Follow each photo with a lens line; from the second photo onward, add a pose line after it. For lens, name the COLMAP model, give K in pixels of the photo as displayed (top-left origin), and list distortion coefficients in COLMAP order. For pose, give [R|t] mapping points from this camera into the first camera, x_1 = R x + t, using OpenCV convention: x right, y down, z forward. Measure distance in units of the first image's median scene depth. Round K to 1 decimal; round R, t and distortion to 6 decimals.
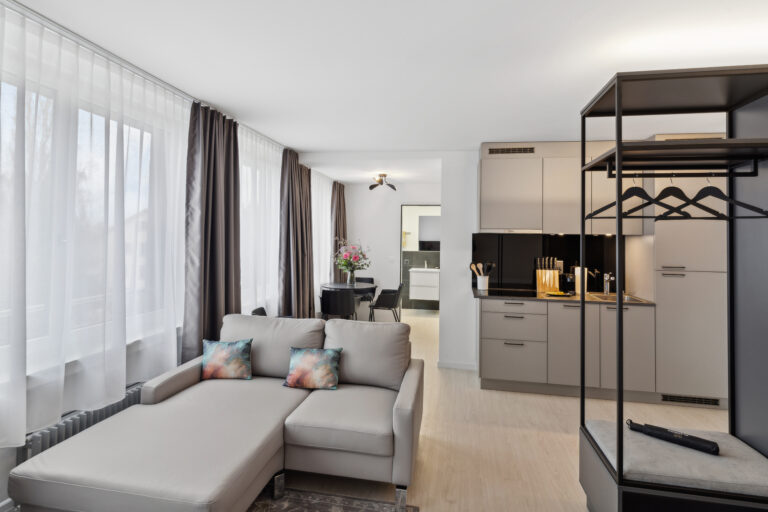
lens RADIAL K [[398.8, 0, 382.5], [0, 398.8, 232.6], [0, 0, 1]] dist [0.000933, -0.000247]
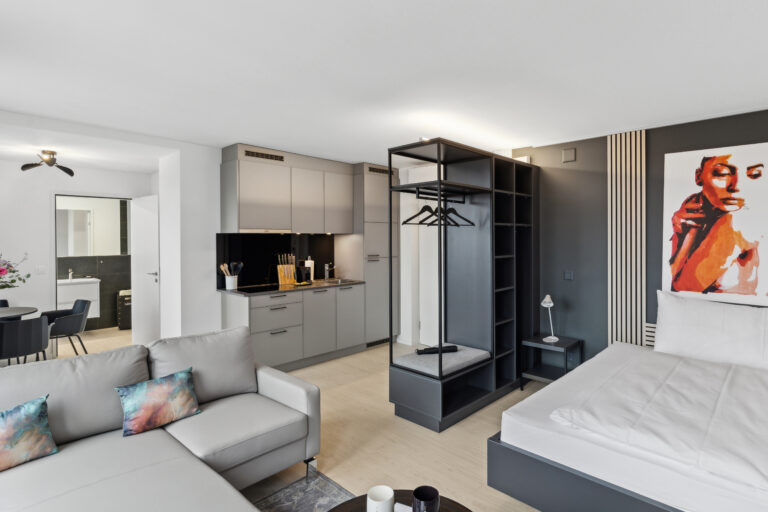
lens RADIAL K [[432.9, 0, 387.8], [0, 432.9, 245.7], [0, 0, 1]] dist [-0.005376, -0.002151]
pose [[0.515517, -0.032867, 0.856249, -0.541725], [0.000197, 0.999269, 0.038239, -0.009266], [-0.856879, -0.019544, 0.515147, 0.120573]]
